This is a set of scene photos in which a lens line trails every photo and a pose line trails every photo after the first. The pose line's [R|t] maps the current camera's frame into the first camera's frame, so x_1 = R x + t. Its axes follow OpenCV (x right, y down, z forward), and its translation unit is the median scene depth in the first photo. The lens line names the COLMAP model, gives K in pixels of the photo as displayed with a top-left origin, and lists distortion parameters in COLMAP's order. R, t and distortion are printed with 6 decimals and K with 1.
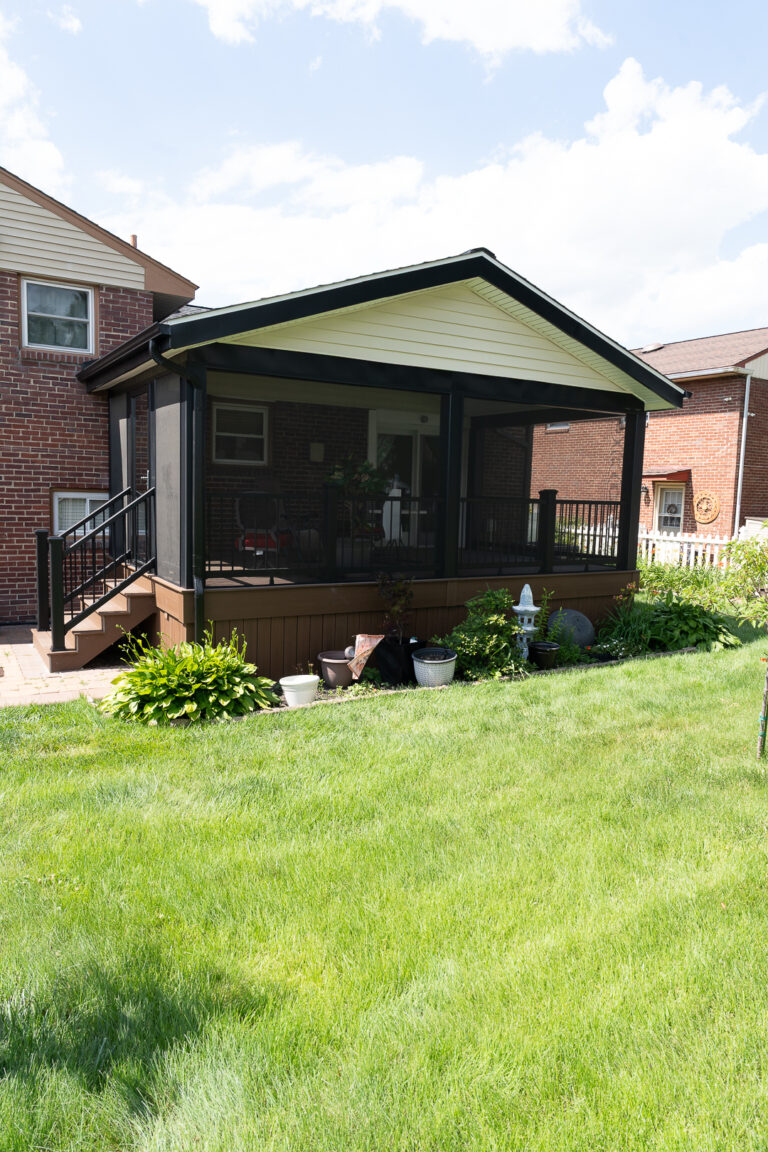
lens RADIAL K [[773.4, 0, 390.6], [0, 773.4, 578.2], [0, 0, 1]] dist [0.001837, 0.002806]
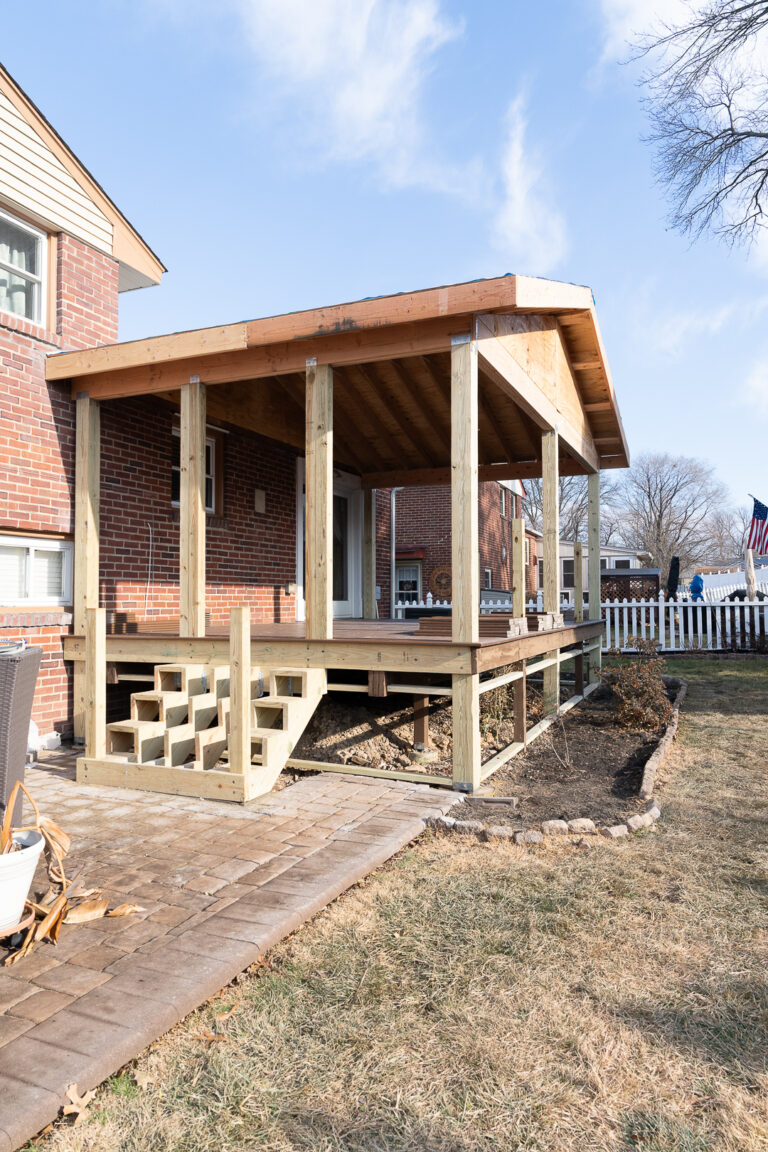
lens RADIAL K [[773.4, 0, 382.7], [0, 773.4, 577.2], [0, 0, 1]] dist [0.001837, 0.002806]
pose [[0.811755, -0.011351, 0.583888, -0.548108], [0.089887, 0.990325, -0.105715, 0.014145], [-0.577039, 0.138299, 0.804922, 0.341547]]
